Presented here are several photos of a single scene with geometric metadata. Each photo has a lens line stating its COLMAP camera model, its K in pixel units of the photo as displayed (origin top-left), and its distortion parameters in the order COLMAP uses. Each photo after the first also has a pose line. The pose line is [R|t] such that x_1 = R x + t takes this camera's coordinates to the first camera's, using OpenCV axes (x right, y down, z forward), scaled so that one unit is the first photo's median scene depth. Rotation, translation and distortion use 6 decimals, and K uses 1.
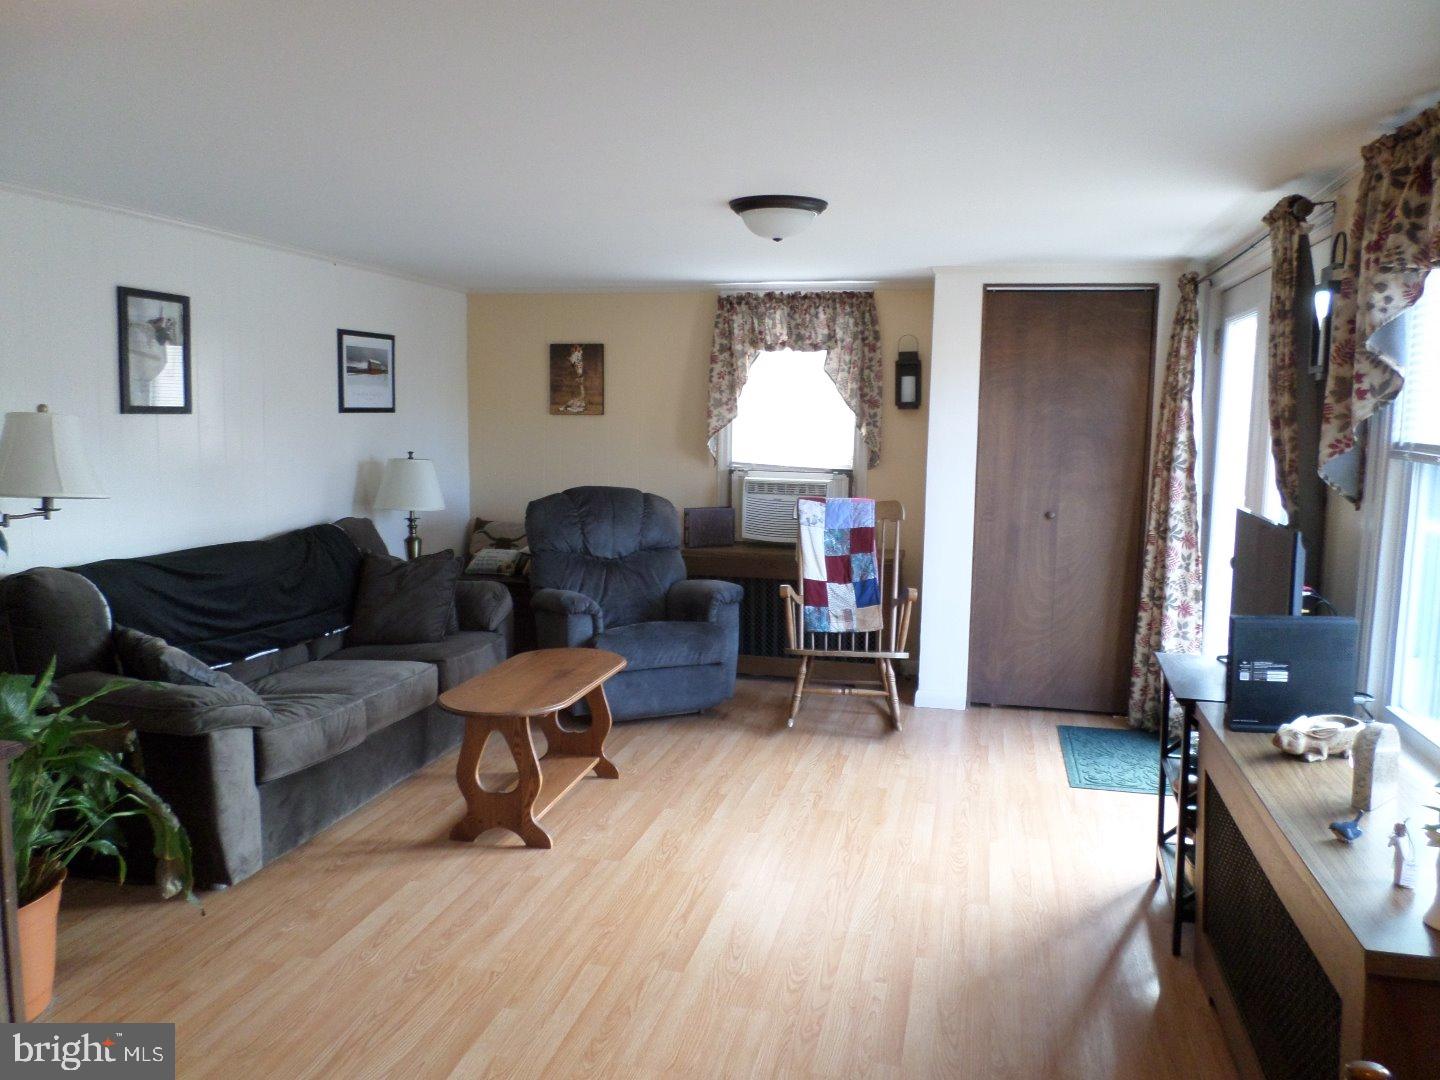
lens RADIAL K [[1117.8, 0, 715.0], [0, 1117.8, 526.8], [0, 0, 1]] dist [0.011780, -0.069768]
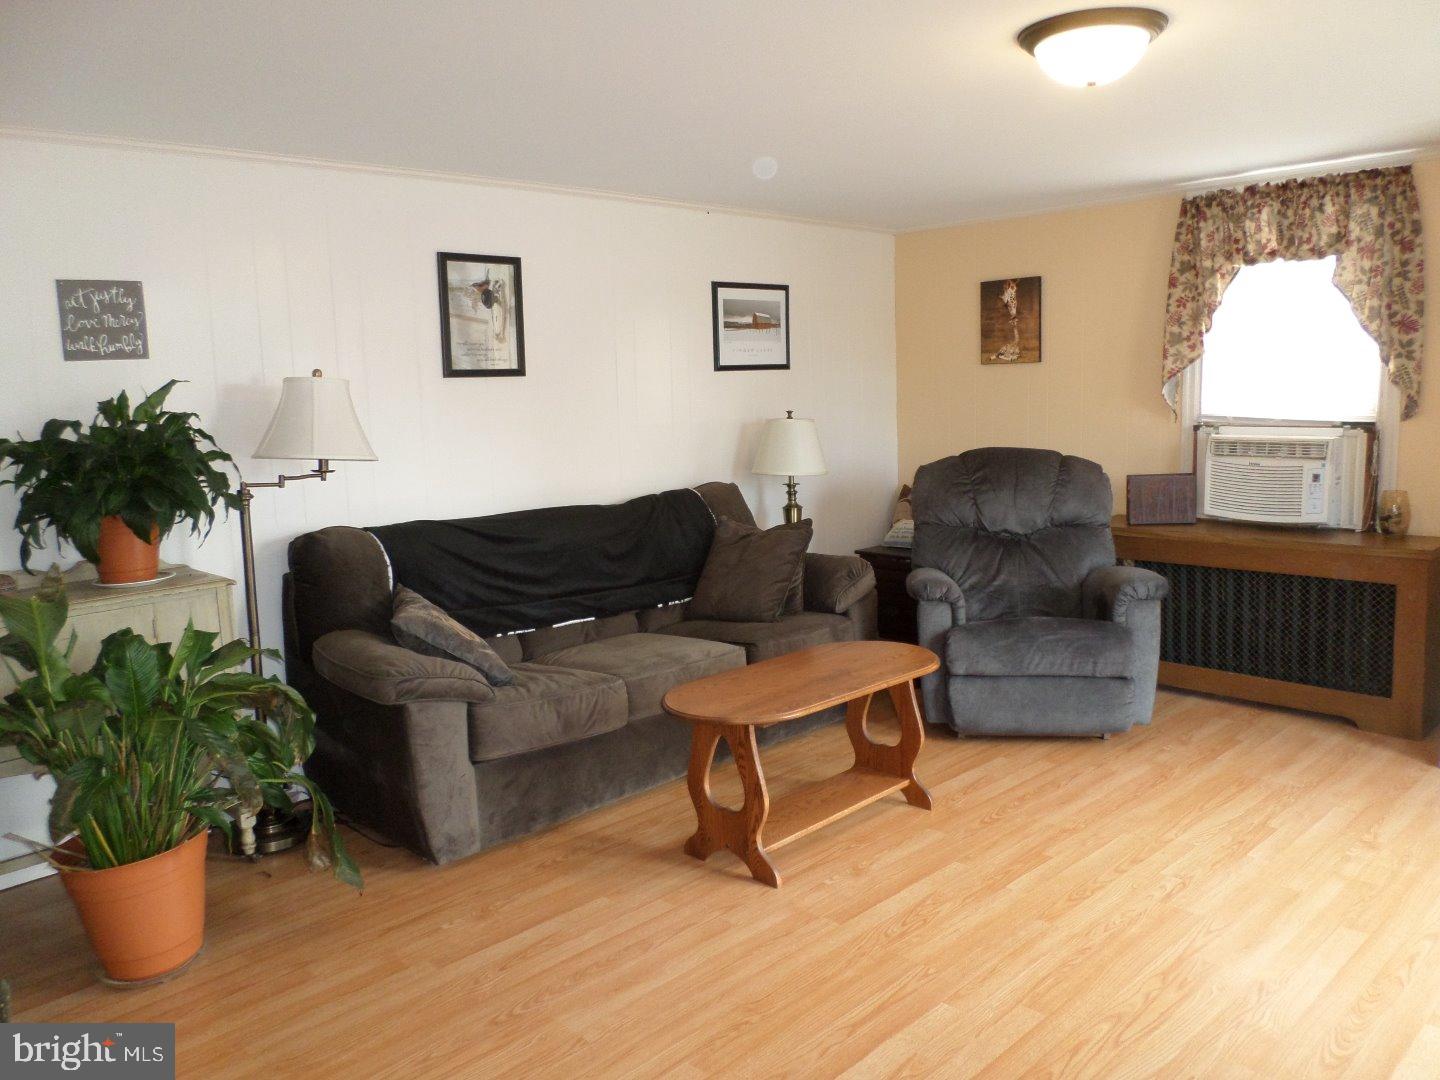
lens RADIAL K [[1112.9, 0, 704.4], [0, 1112.9, 523.1], [0, 0, 1]] dist [0.004181, -0.008695]
pose [[0.845632, 0.028787, -0.532989, 0.161063], [-0.014929, 0.999430, 0.030293, -0.002171], [0.533557, -0.017660, 0.845580, 0.197789]]
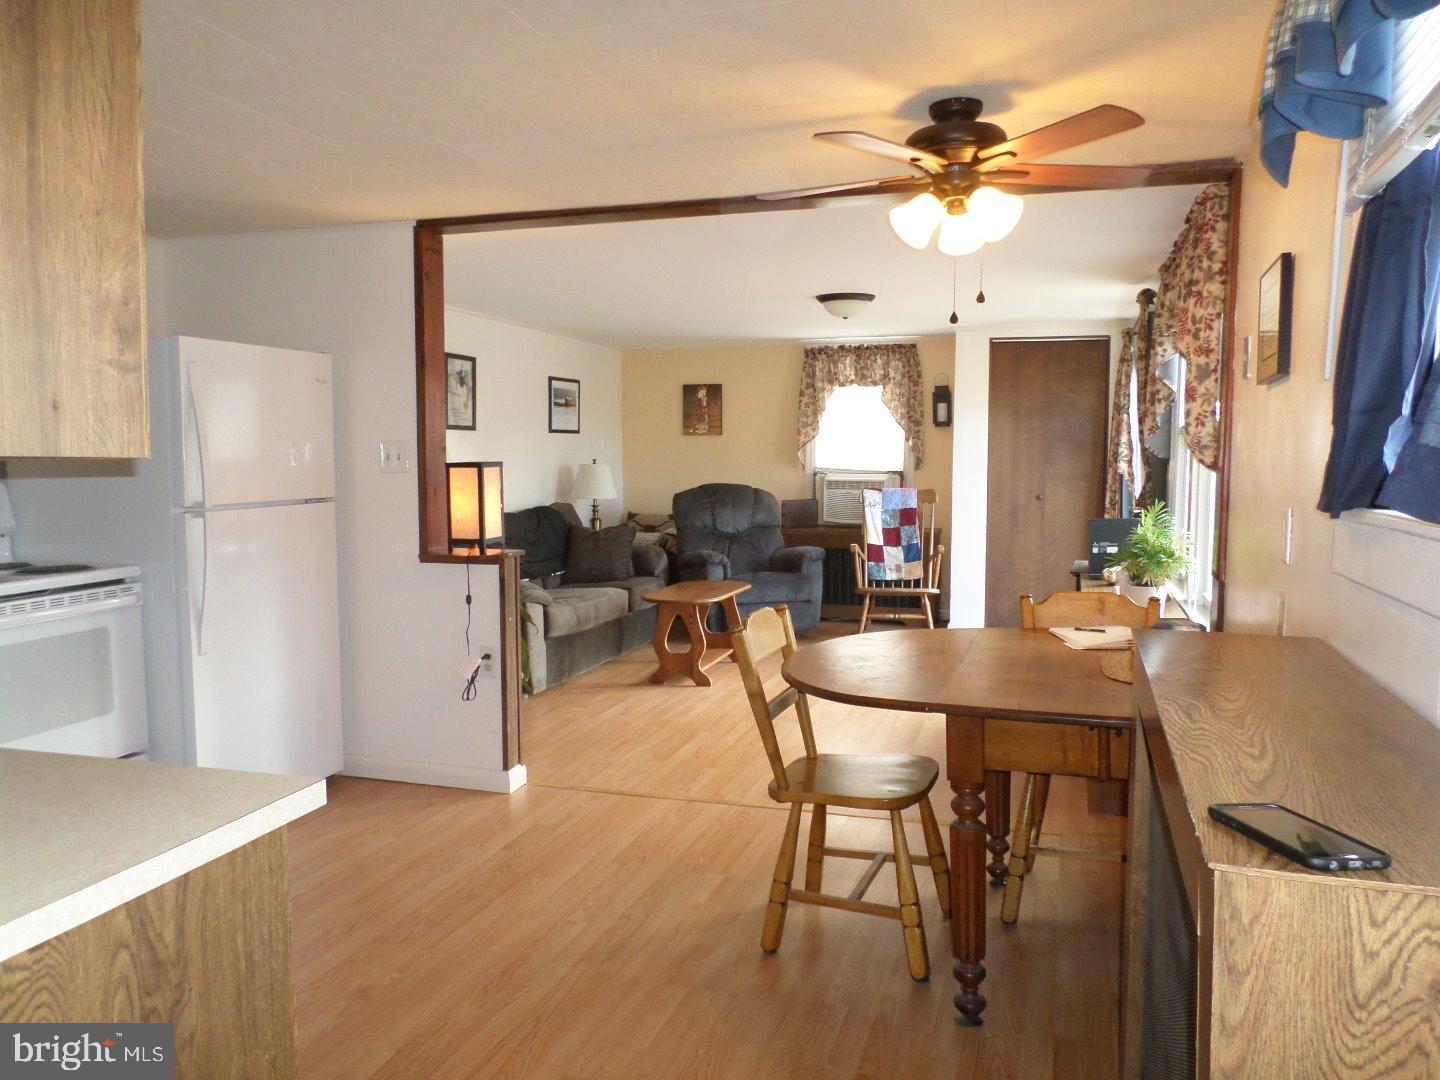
lens RADIAL K [[1127.9, 0, 719.6], [0, 1127.9, 520.4], [0, 0, 1]] dist [0.027209, -0.000224]
pose [[0.997956, -0.008581, -0.063331, -0.018070], [0.005810, 0.999023, -0.043808, 0.079652], [0.063645, 0.043350, 0.997031, -0.463105]]
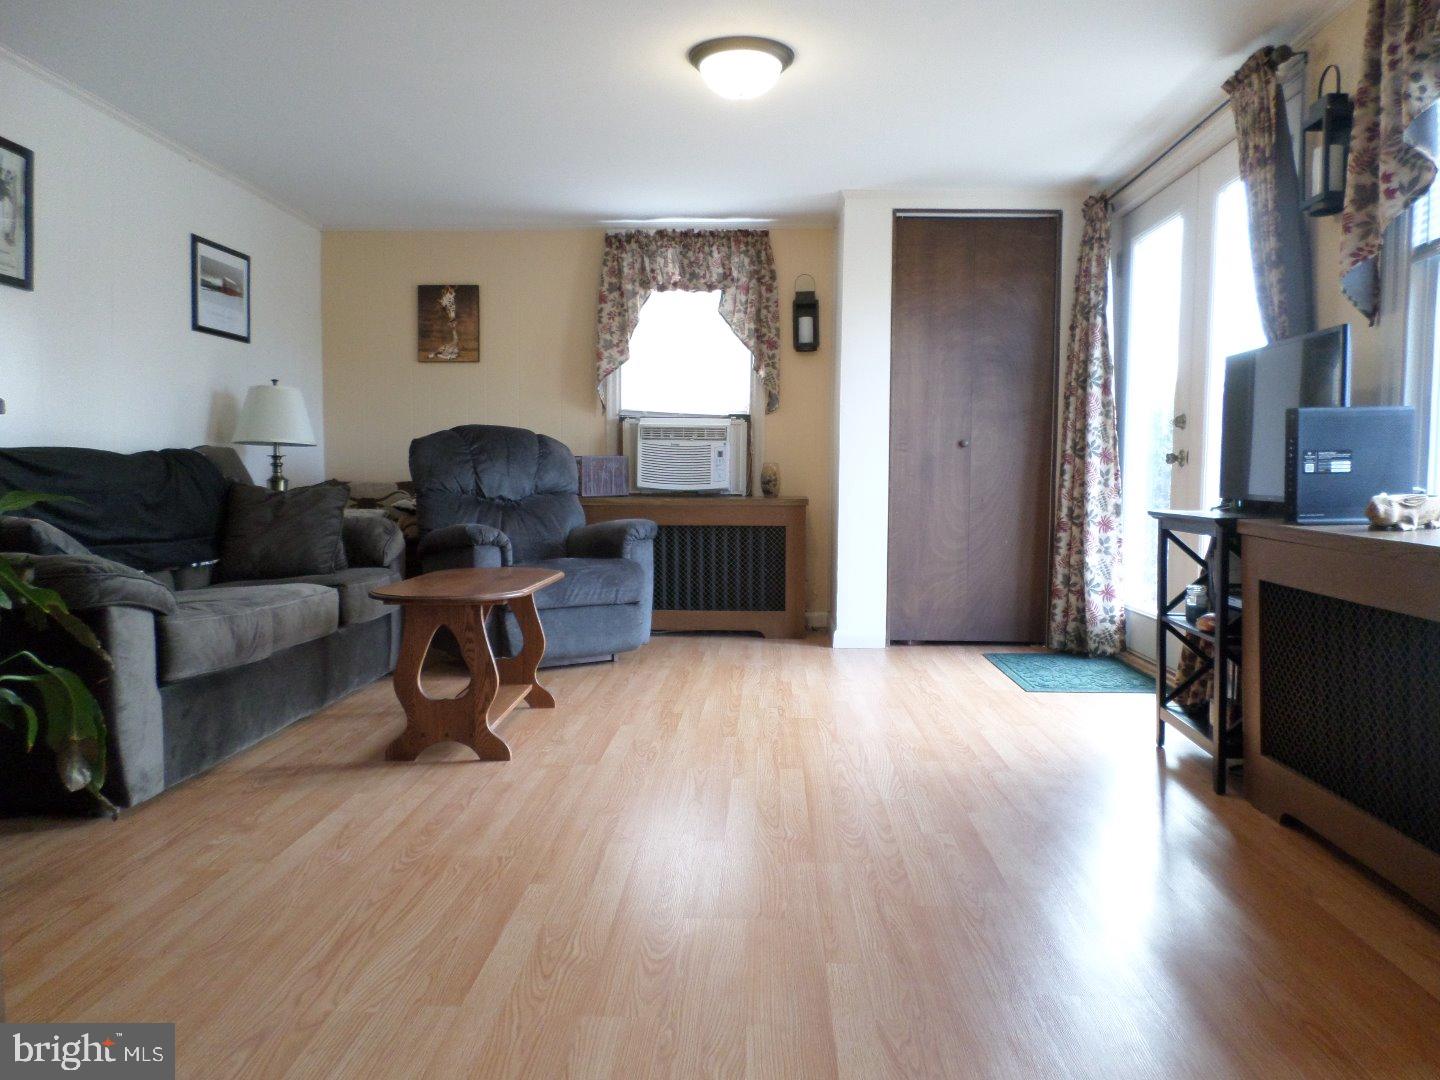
lens RADIAL K [[1121.5, 0, 719.3], [0, 1121.5, 525.9], [0, 0, 1]] dist [-0.006425, -0.003419]
pose [[0.980633, -0.016506, 0.195156, -0.105971], [0.027241, 0.998252, -0.052453, 0.107466], [-0.193949, 0.056753, 0.979369, 0.073509]]
